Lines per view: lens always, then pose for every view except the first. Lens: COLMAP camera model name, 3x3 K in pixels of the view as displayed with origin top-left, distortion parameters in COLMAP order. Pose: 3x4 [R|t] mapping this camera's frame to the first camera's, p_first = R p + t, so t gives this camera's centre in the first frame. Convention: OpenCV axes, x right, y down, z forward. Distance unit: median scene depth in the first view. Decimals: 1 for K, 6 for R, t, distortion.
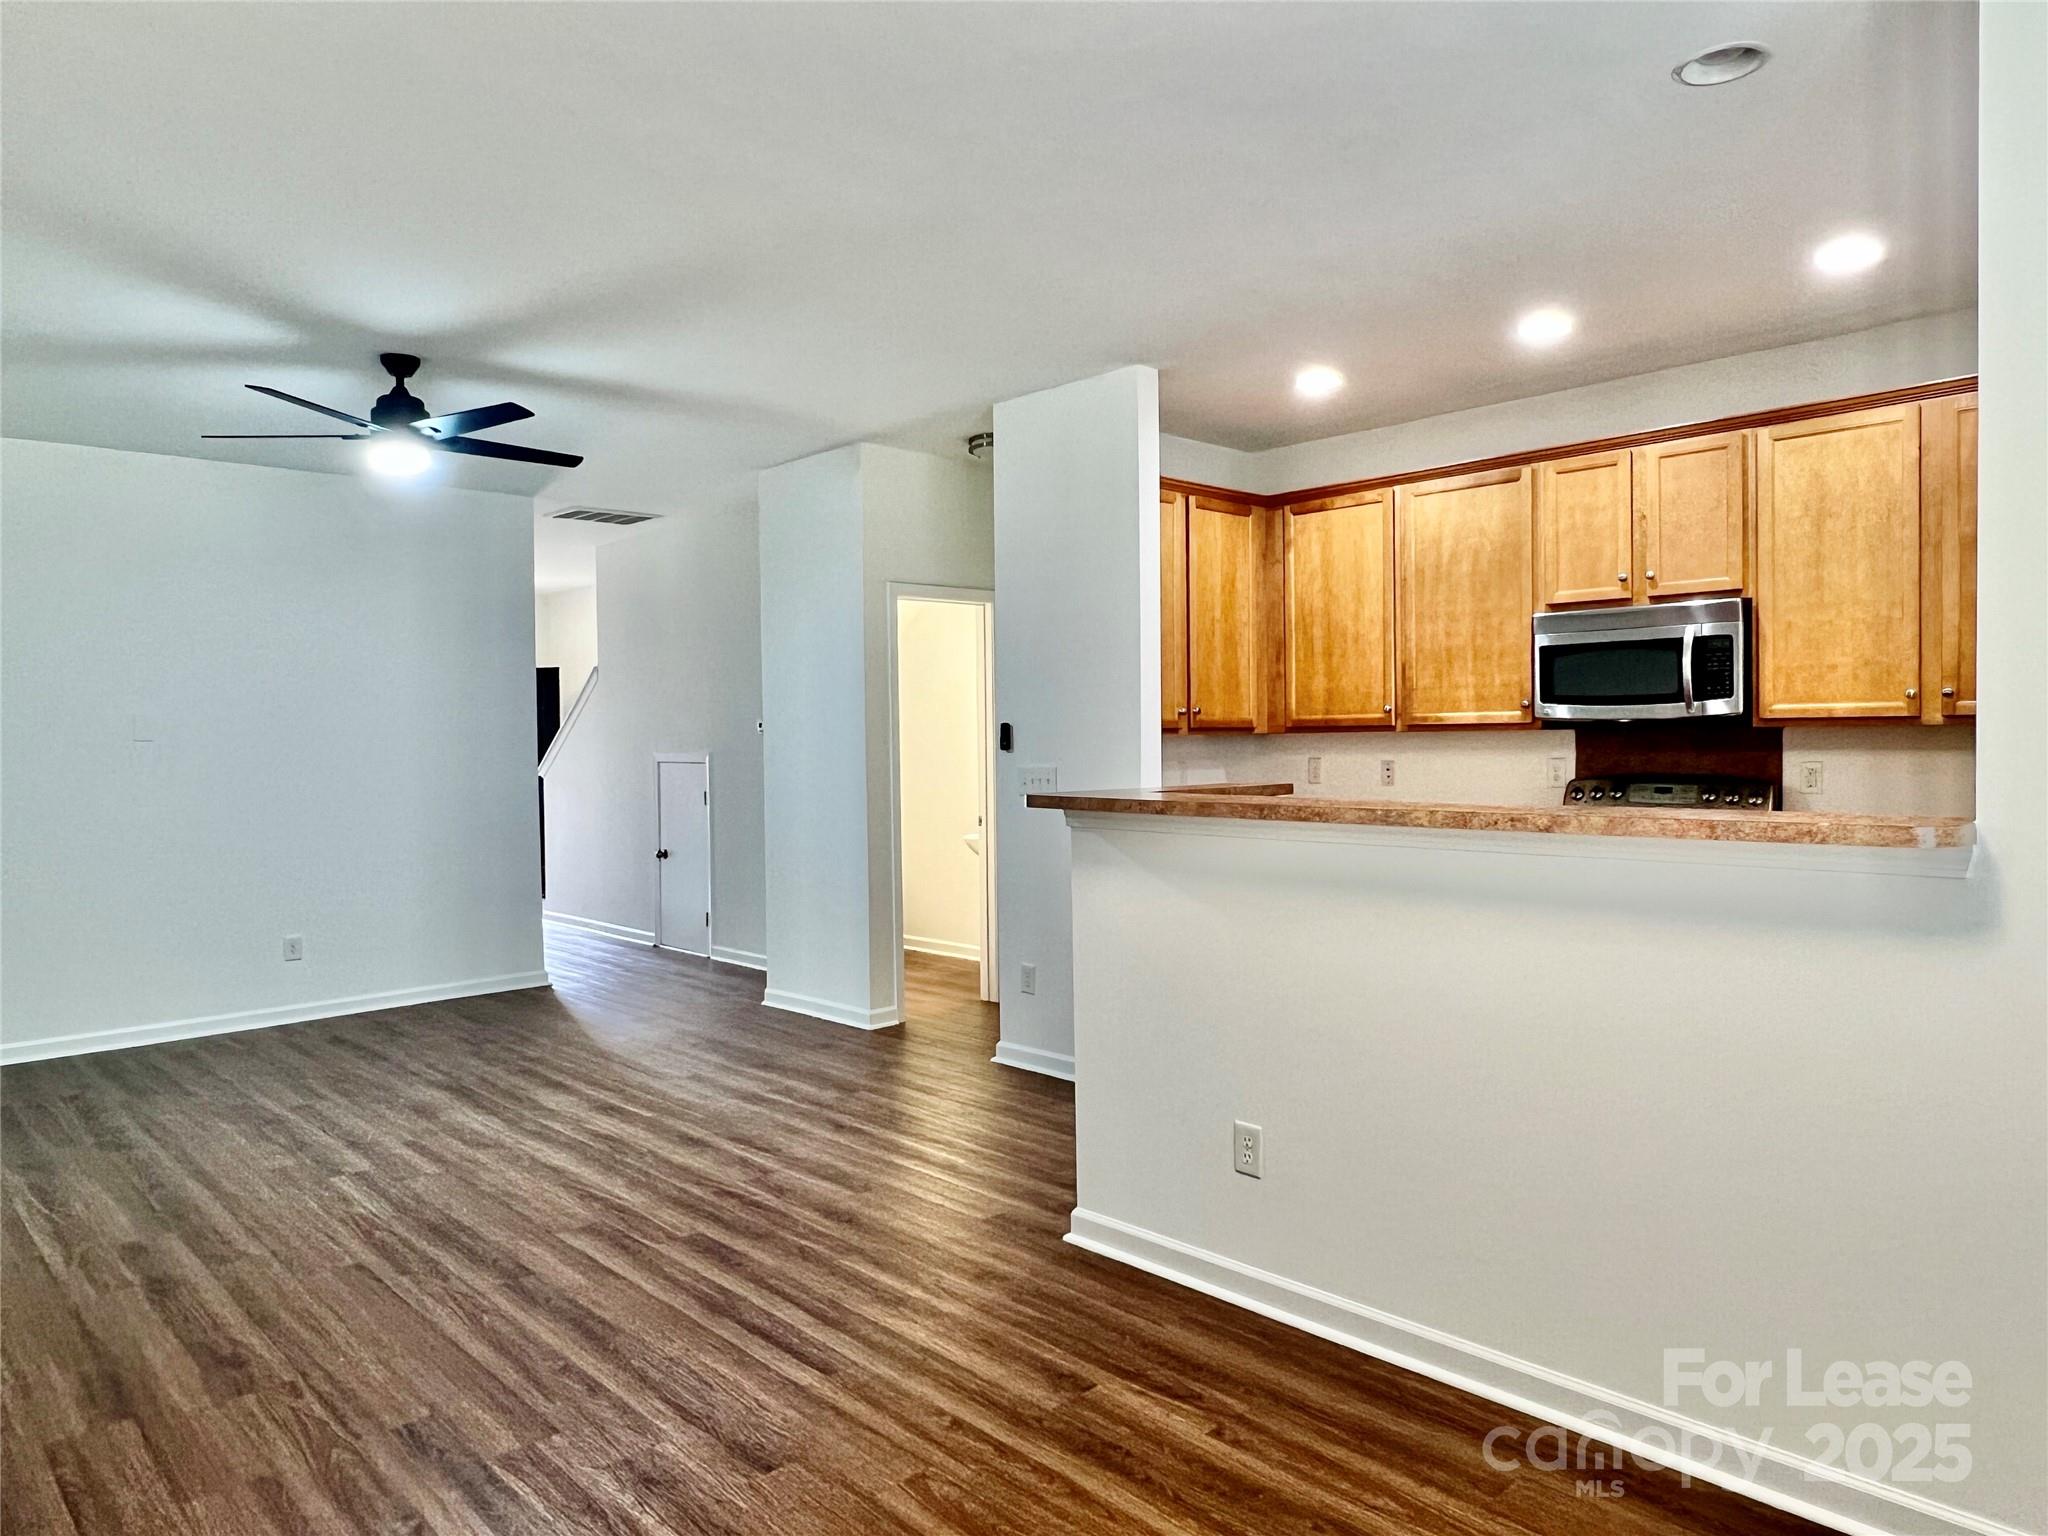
lens RADIAL K [[1325.2, 0, 1006.4], [0, 1325.2, 765.8], [0, 0, 1]] dist [-0.000804, -0.006054]
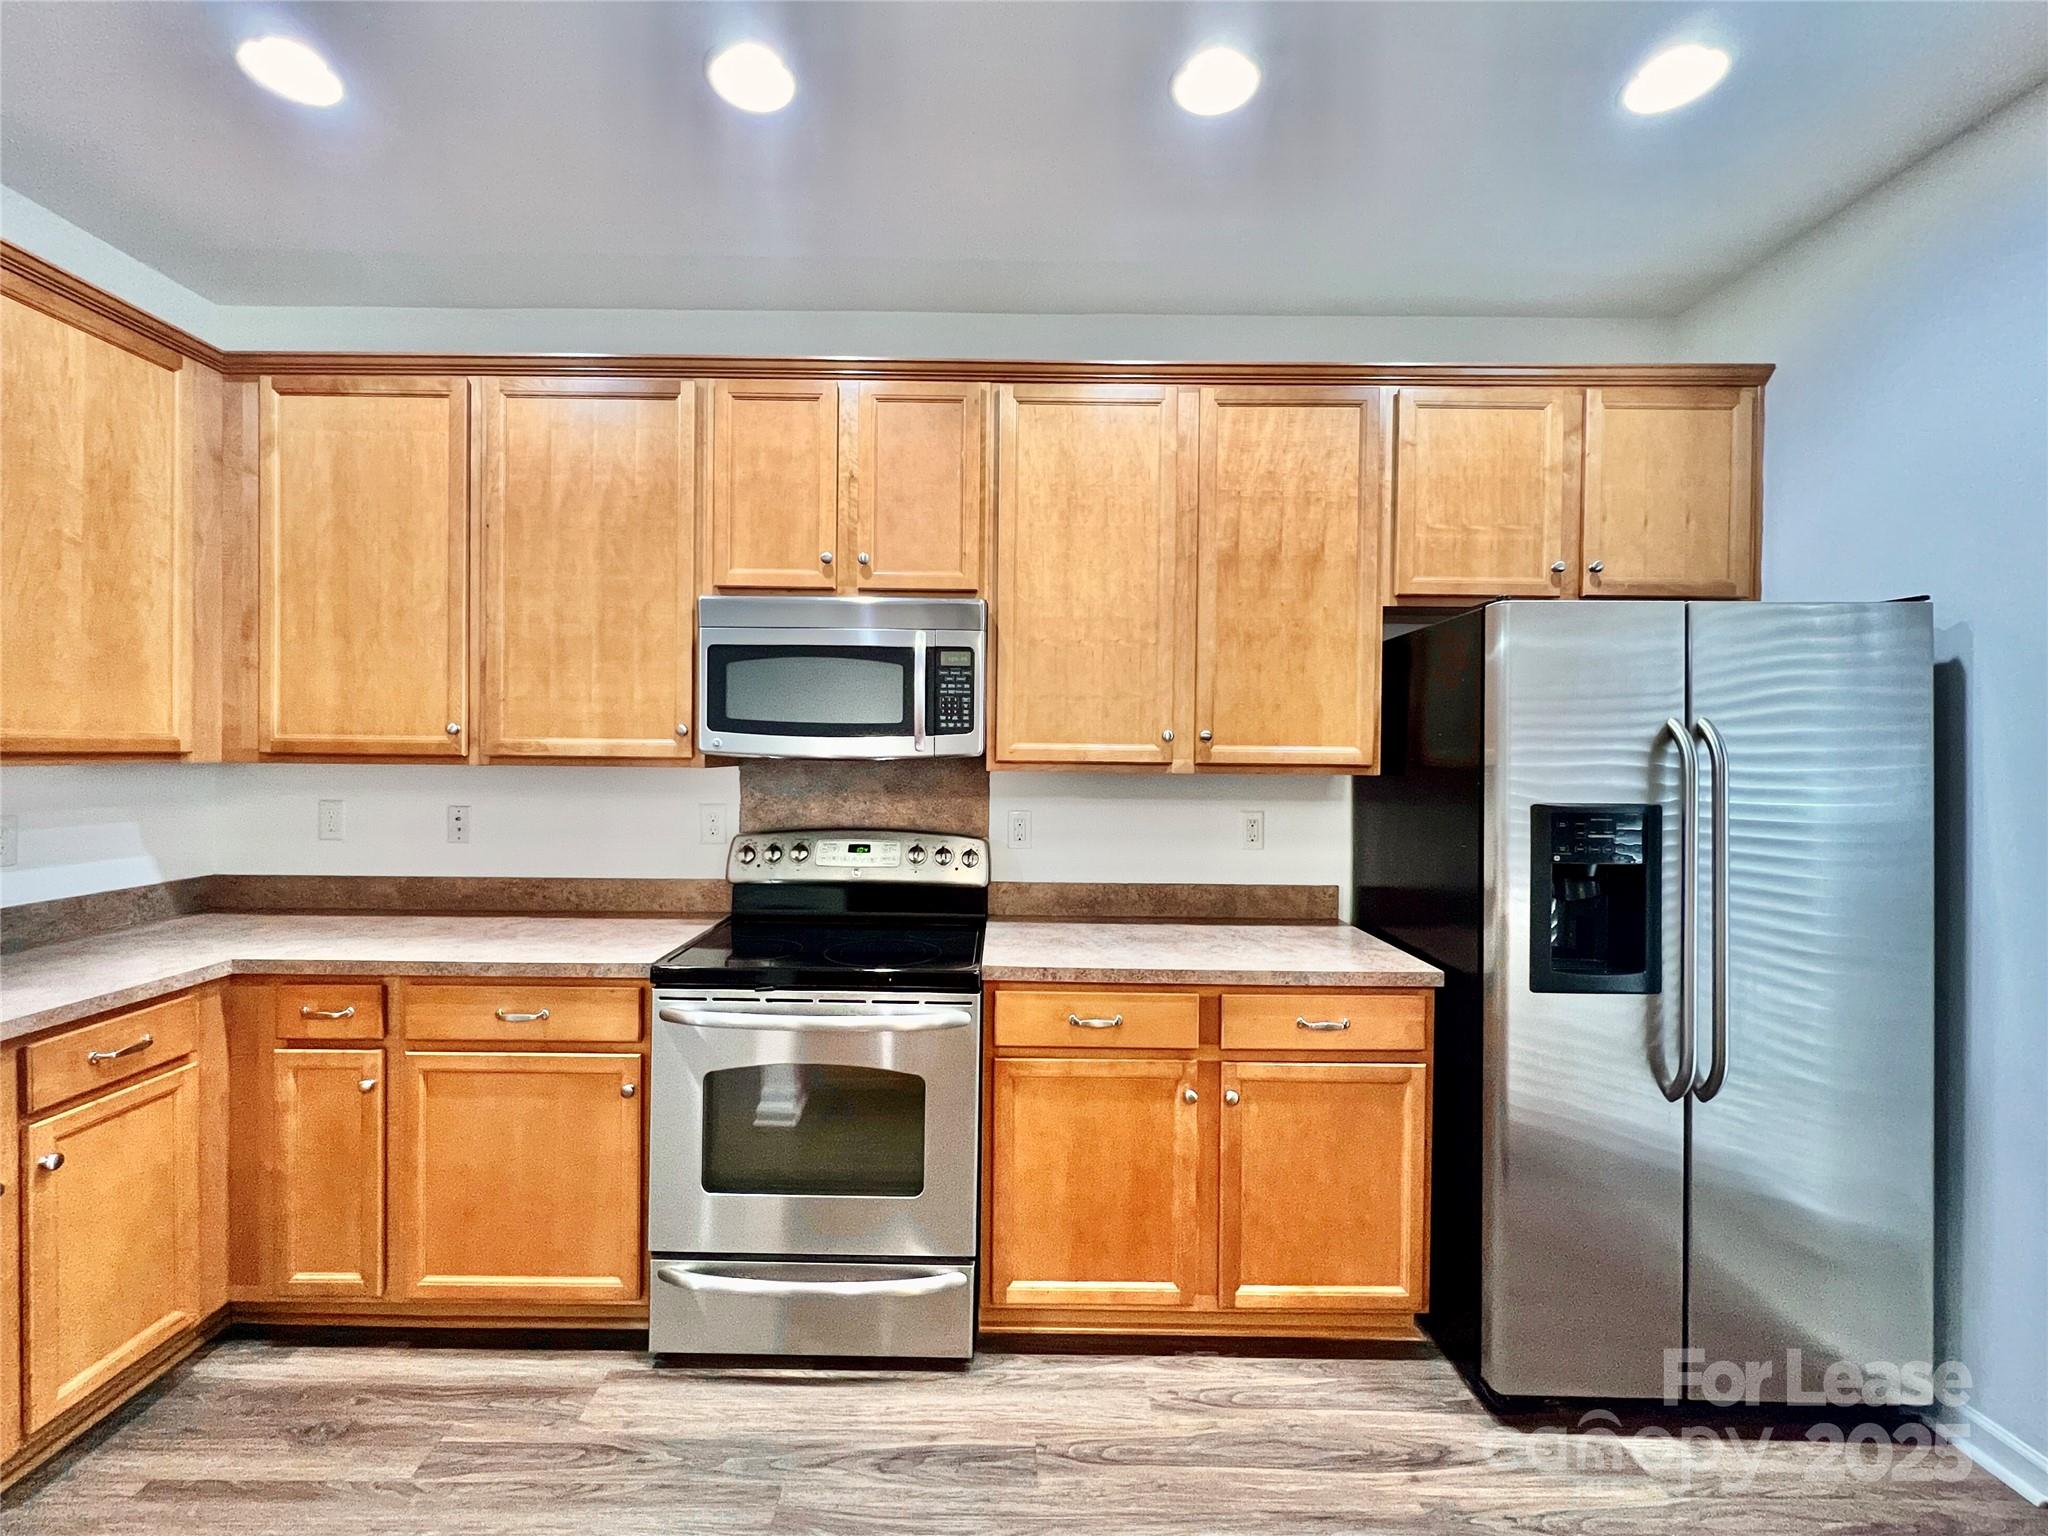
lens RADIAL K [[837.0, 0, 999.4], [0, 837.0, 758.1], [0, 0, 1]] dist [-0.001251, 0.000550]
pose [[0.679282, 0.012816, 0.733765, 0.200420], [-0.004609, 0.999902, -0.013198, -0.028832], [-0.733863, 0.005584, 0.679275, 0.628720]]
